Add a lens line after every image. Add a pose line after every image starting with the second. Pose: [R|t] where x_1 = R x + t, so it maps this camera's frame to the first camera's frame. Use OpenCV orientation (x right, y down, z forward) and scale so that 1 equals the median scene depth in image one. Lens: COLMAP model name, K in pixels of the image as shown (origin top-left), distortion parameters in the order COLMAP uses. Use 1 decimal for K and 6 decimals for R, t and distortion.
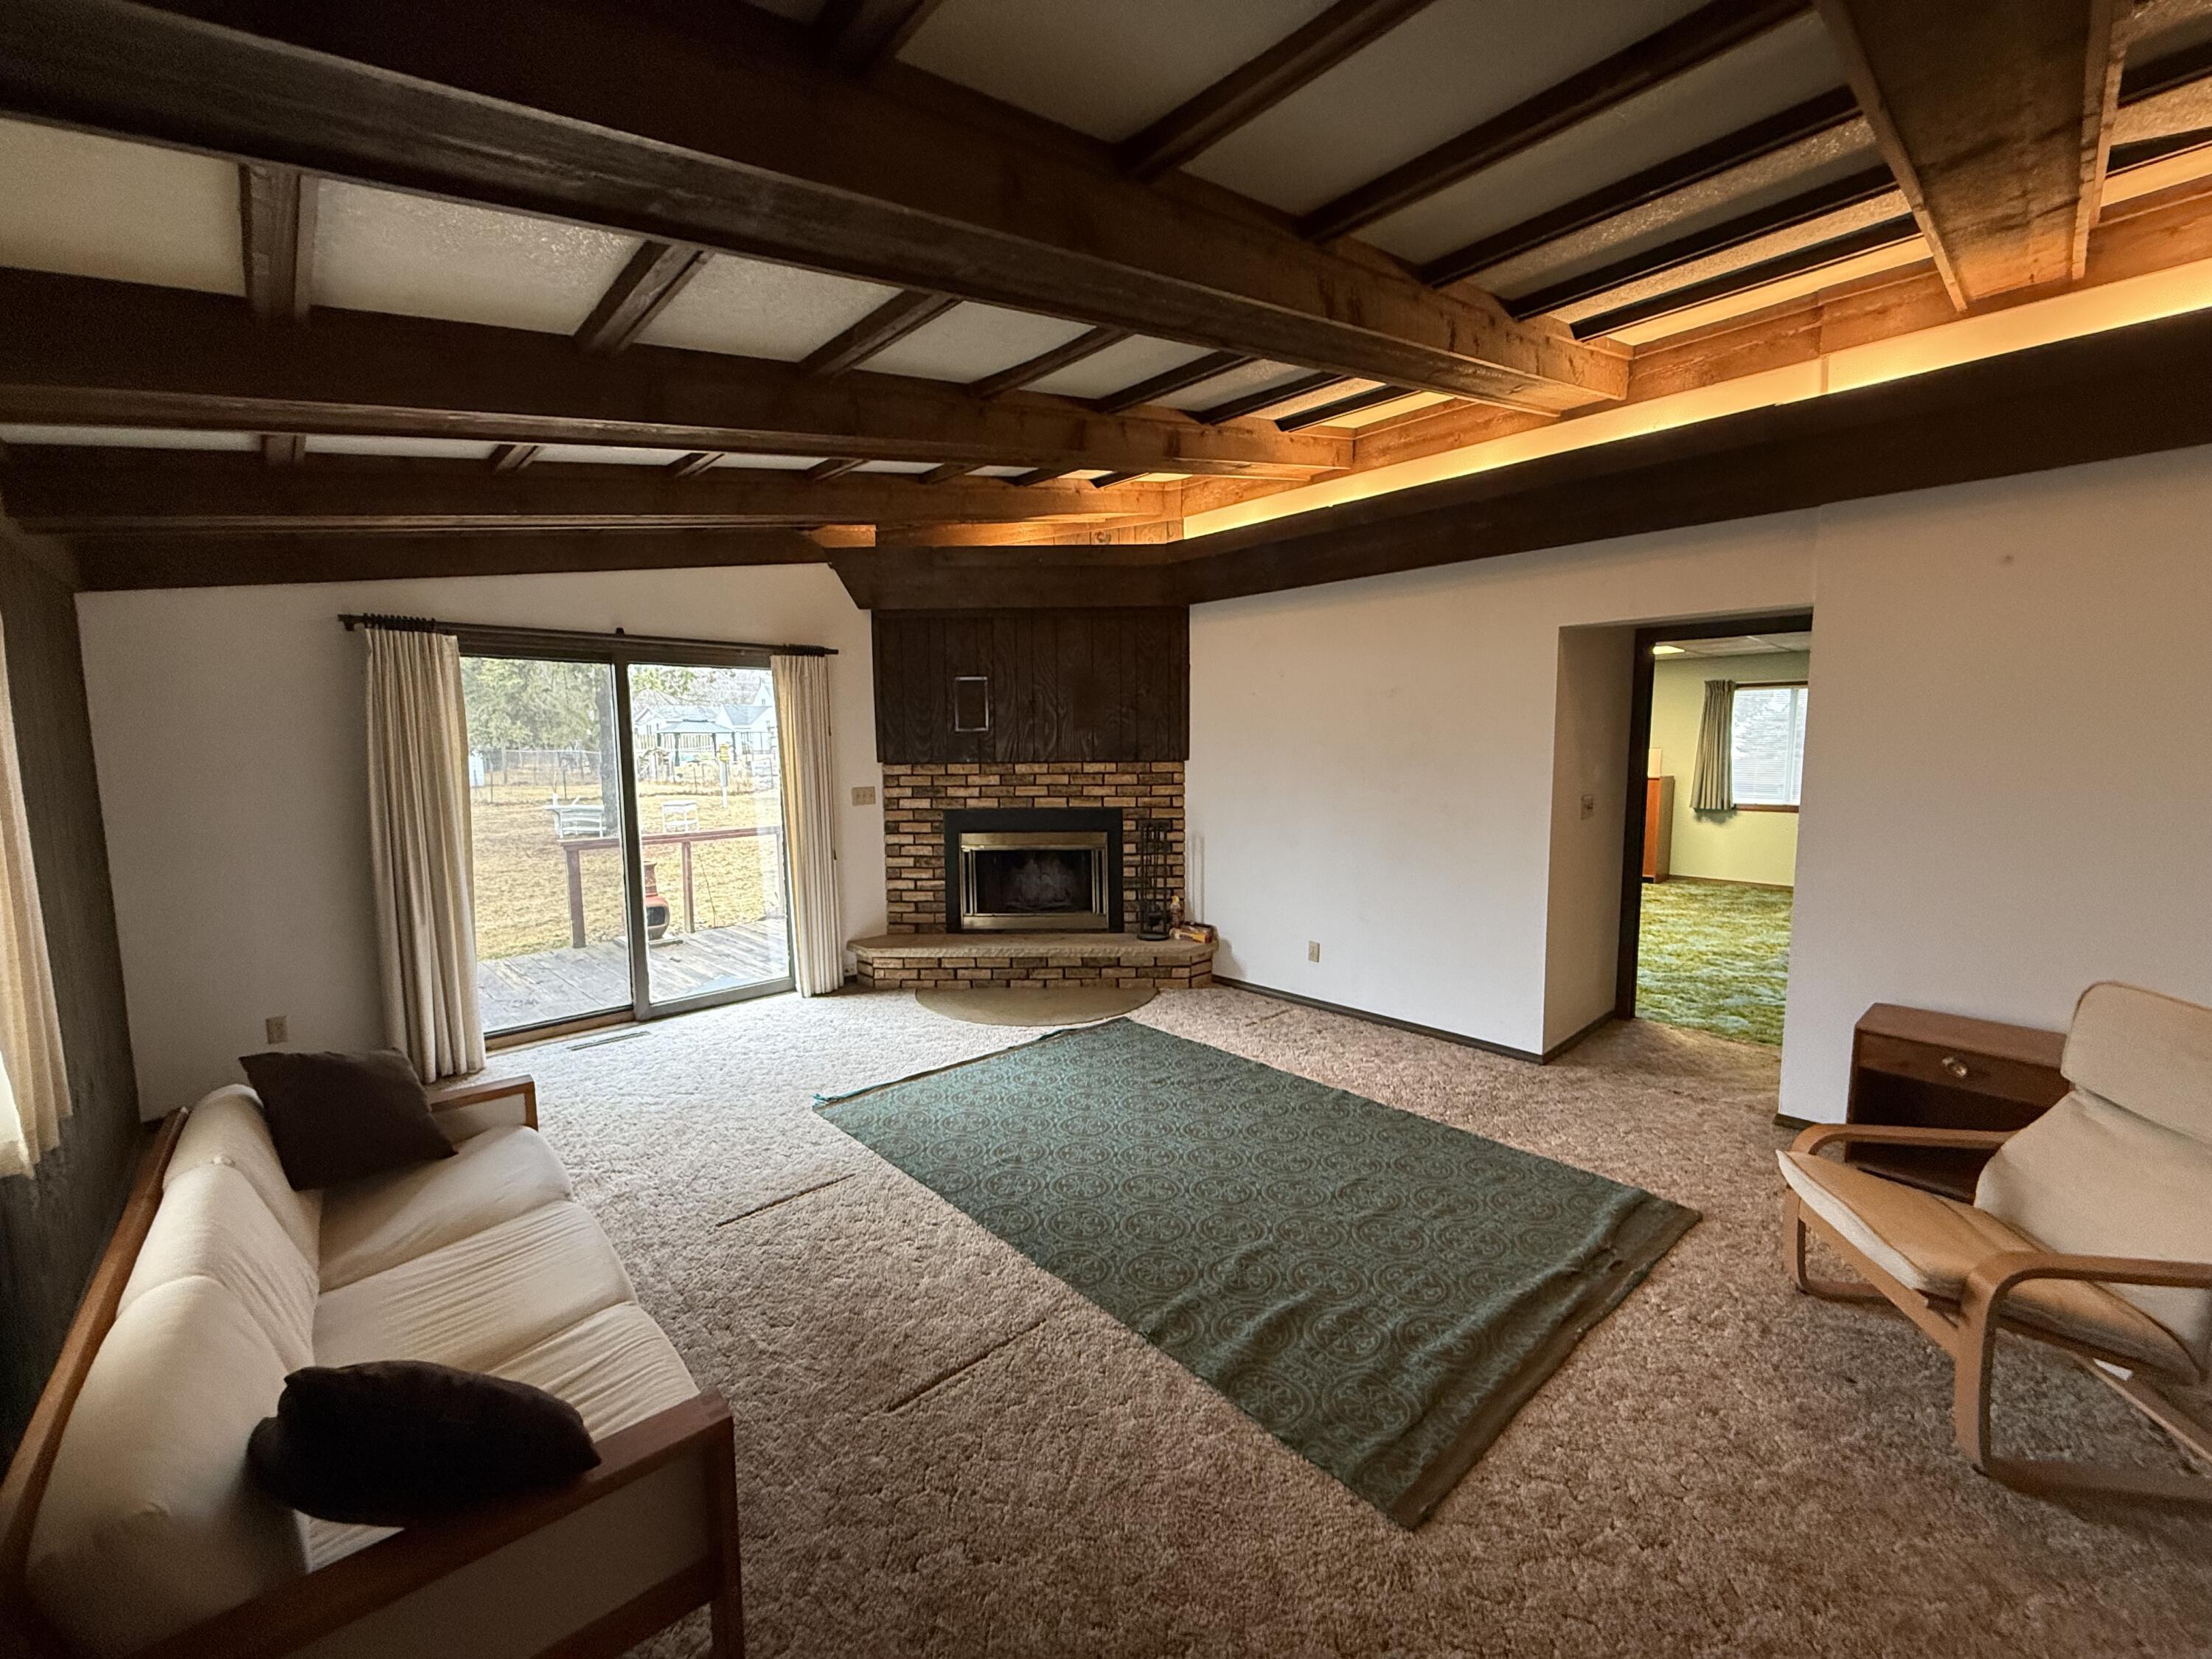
lens RADIAL K [[876.0, 0, 1097.1], [0, 876.0, 826.2], [0, 0, 1]] dist [0.000418, 0.000056]
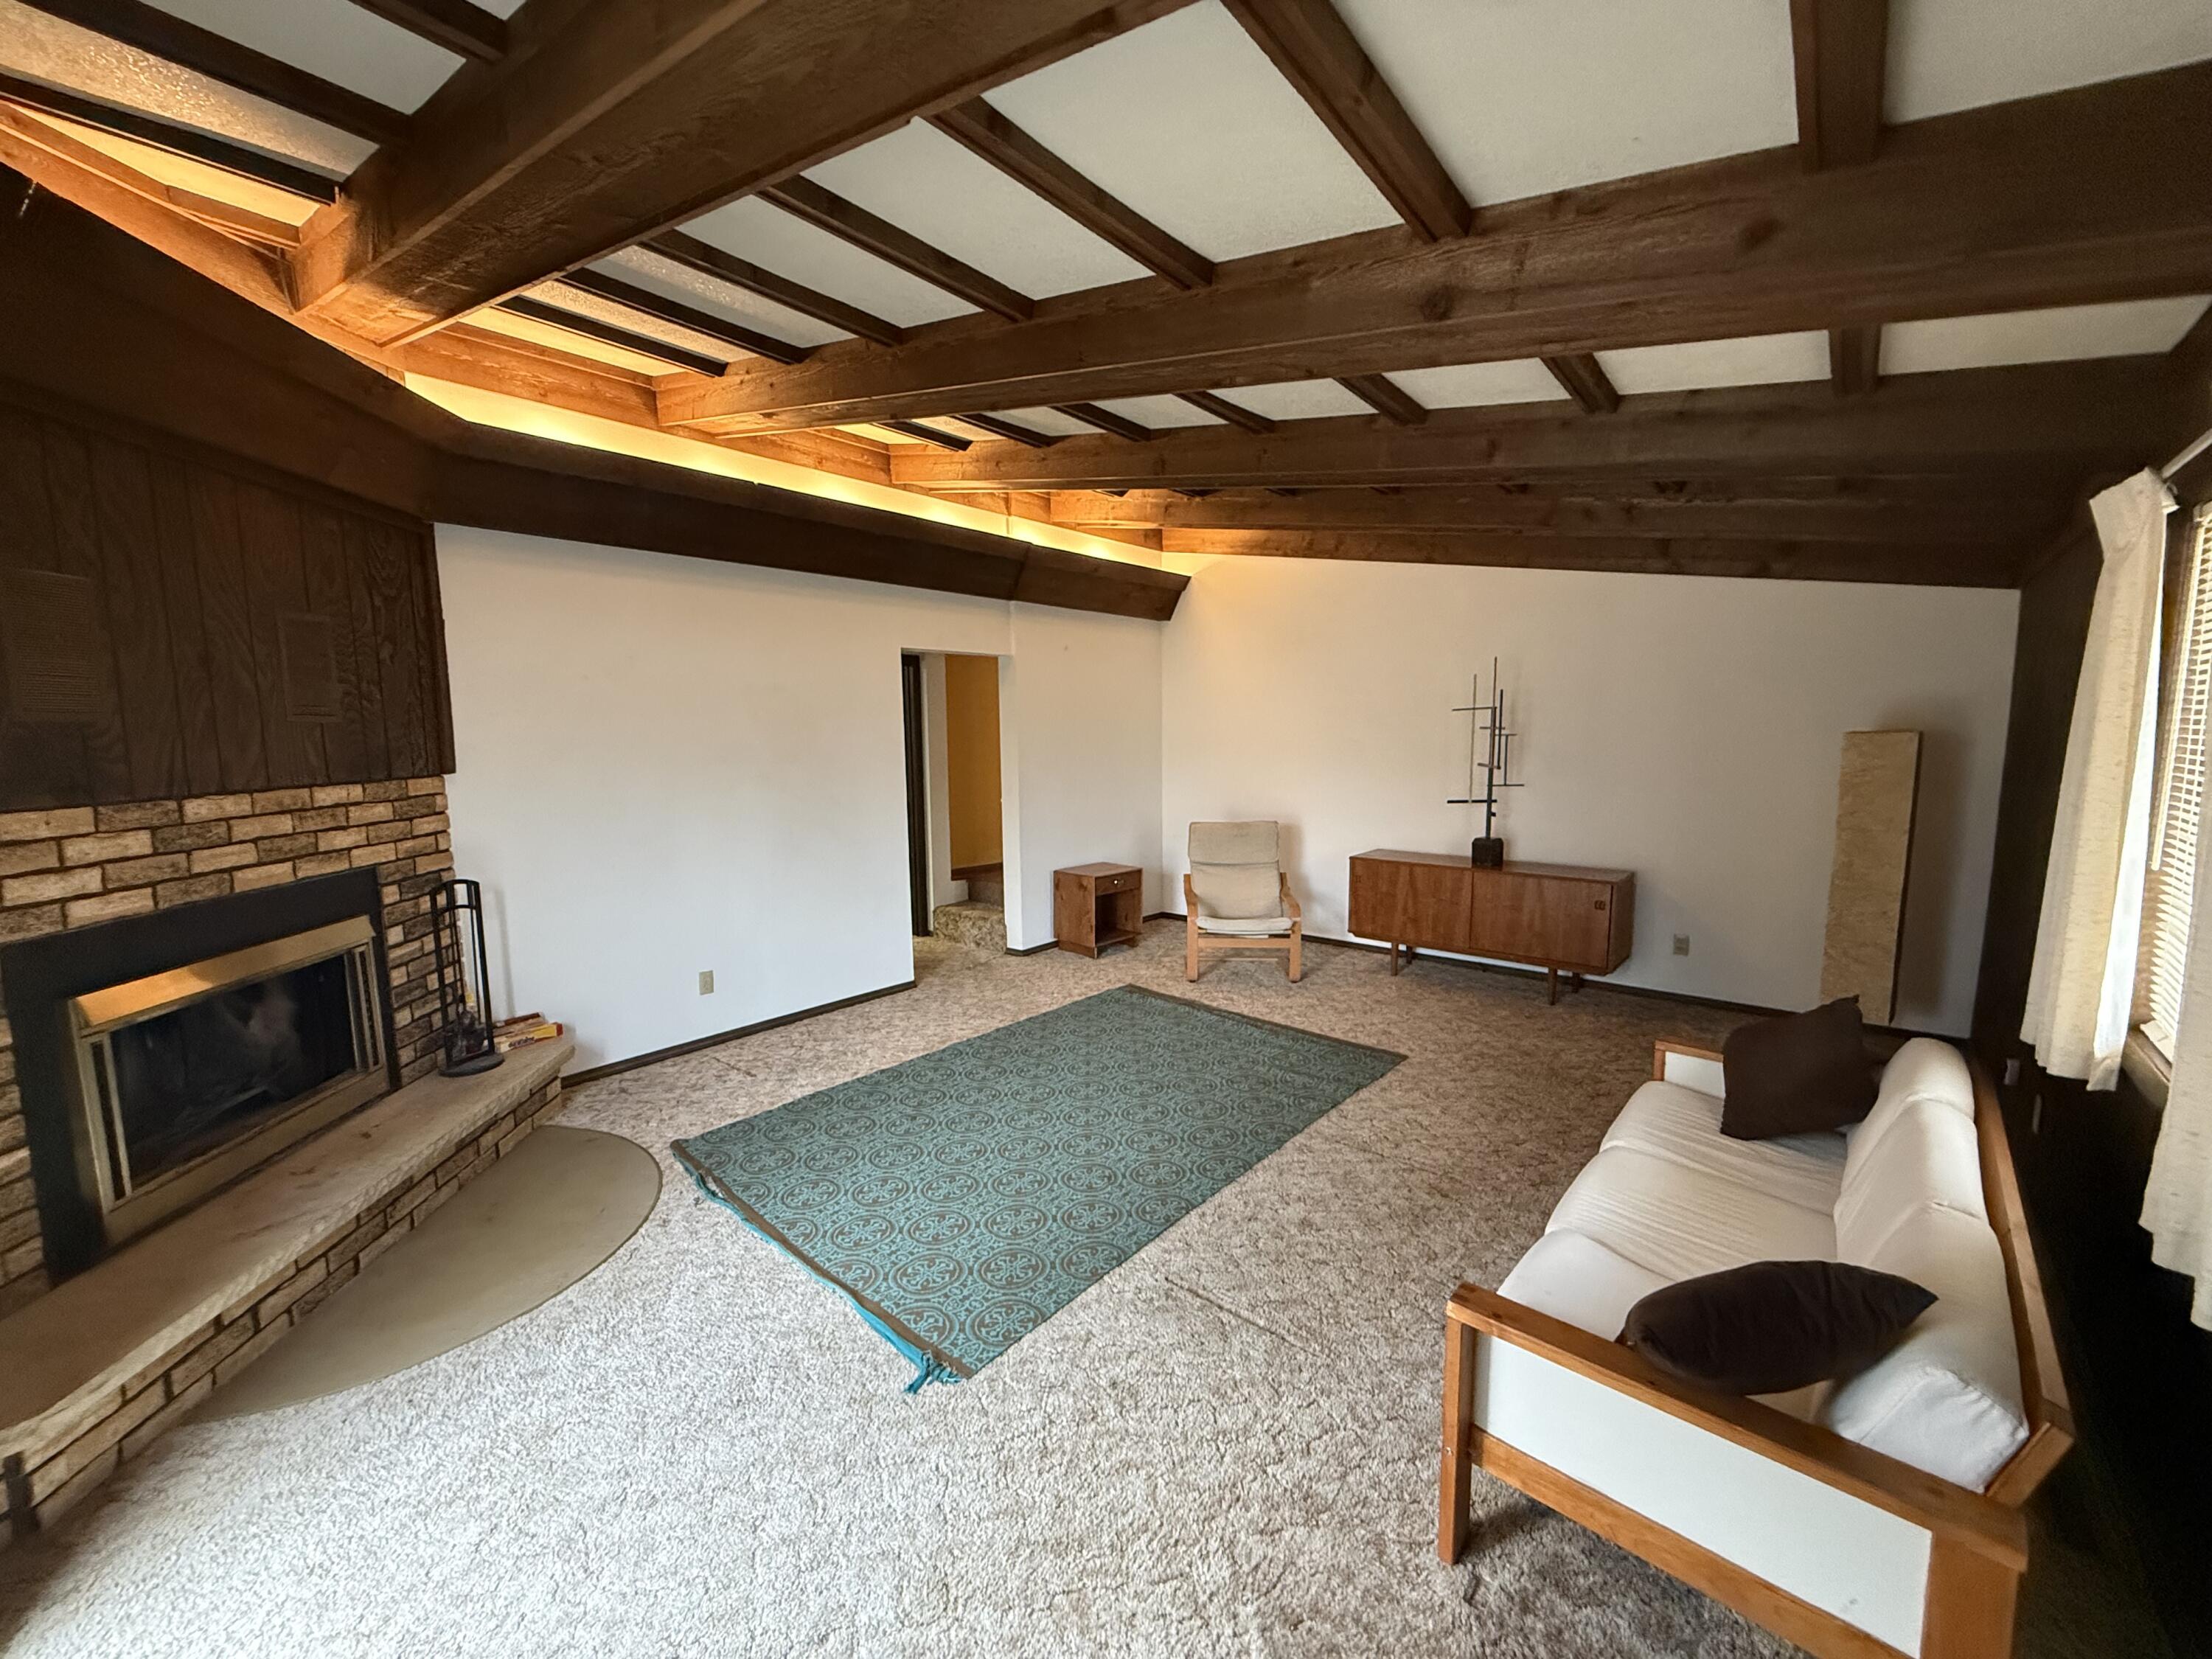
lens RADIAL K [[876.0, 0, 1097.0], [0, 876.0, 830.8], [0, 0, 1]] dist [0.000418, 0.000056]
pose [[-0.110106, -0.105947, 0.988257, -0.567031], [0.112452, 0.986590, 0.118297, -0.056960], [-0.987538, 0.124157, -0.096716, 0.611307]]
